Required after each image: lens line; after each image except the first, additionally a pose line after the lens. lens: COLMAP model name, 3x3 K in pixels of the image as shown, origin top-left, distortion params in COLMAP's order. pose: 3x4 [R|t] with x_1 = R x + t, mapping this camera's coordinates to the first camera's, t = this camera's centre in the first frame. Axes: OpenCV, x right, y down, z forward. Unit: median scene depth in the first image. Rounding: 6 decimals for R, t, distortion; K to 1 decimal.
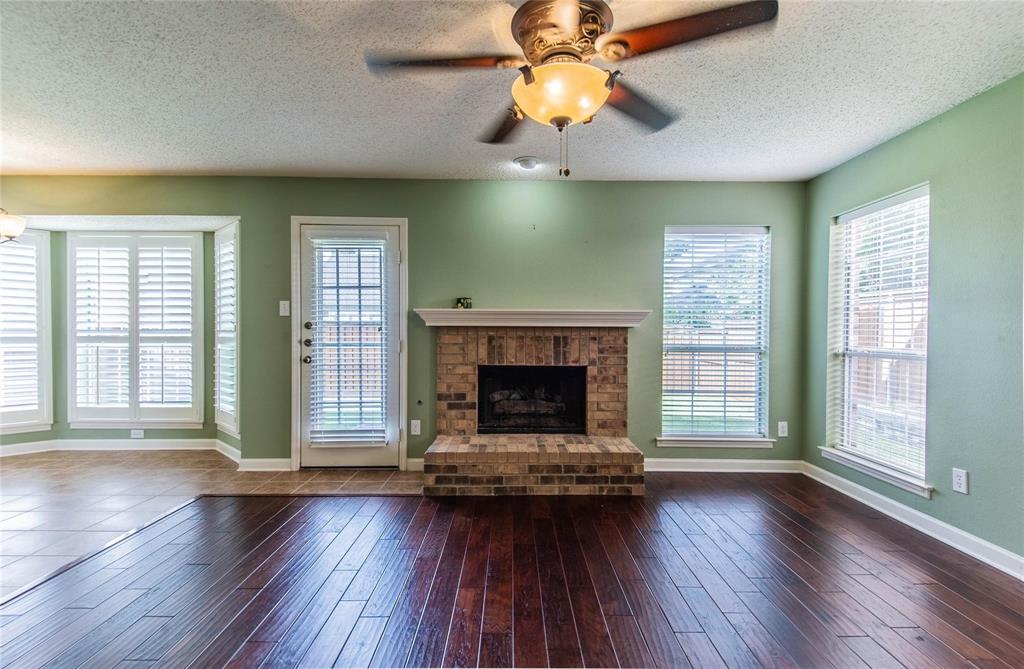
lens RADIAL K [[474.8, 0, 514.5], [0, 474.8, 337.8], [0, 0, 1]] dist [0.049936, -0.032200]
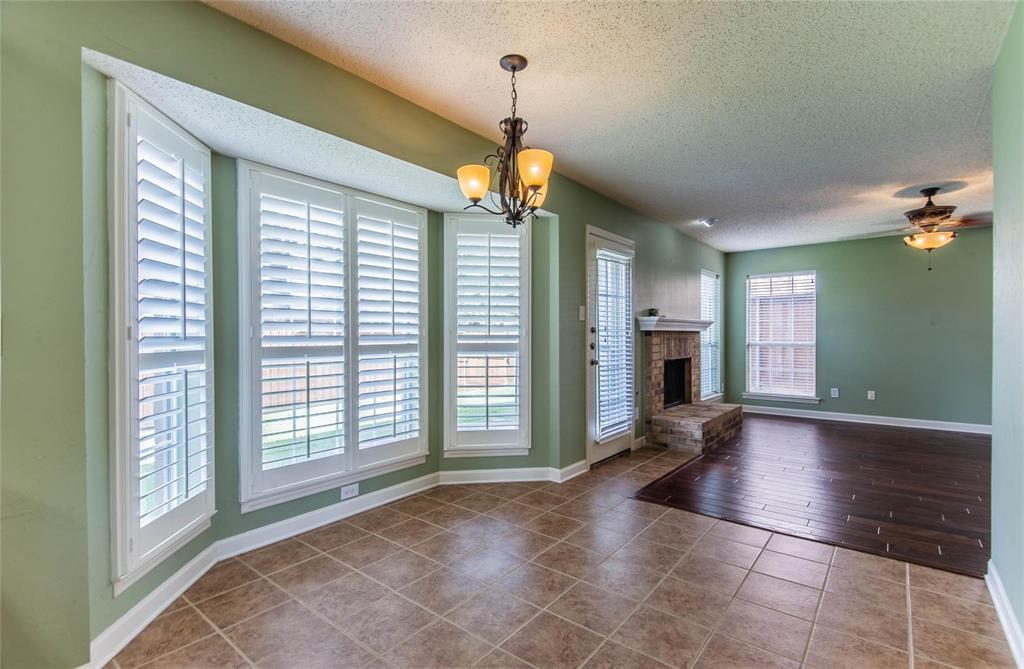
lens RADIAL K [[474.8, 0, 514.5], [0, 474.8, 337.8], [0, 0, 1]] dist [0.049936, -0.032200]
pose [[0.626711, -0.011002, 0.779174, -1.378049], [0.014982, 0.999886, 0.002068, -0.013375], [-0.779107, 0.010377, 0.626805, 0.485758]]
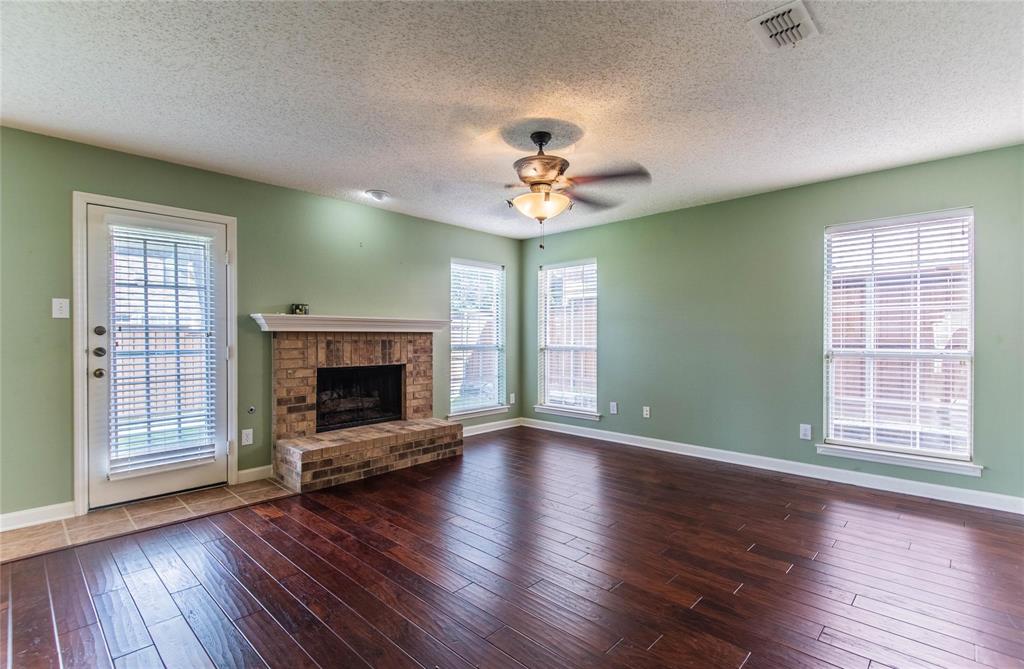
lens RADIAL K [[474.8, 0, 514.5], [0, 474.8, 337.8], [0, 0, 1]] dist [0.049936, -0.032200]
pose [[0.695114, -0.008706, 0.718847, -0.539260], [0.014799, 0.999888, -0.002201, -0.001415], [-0.718747, 0.012168, 0.695165, -0.063601]]
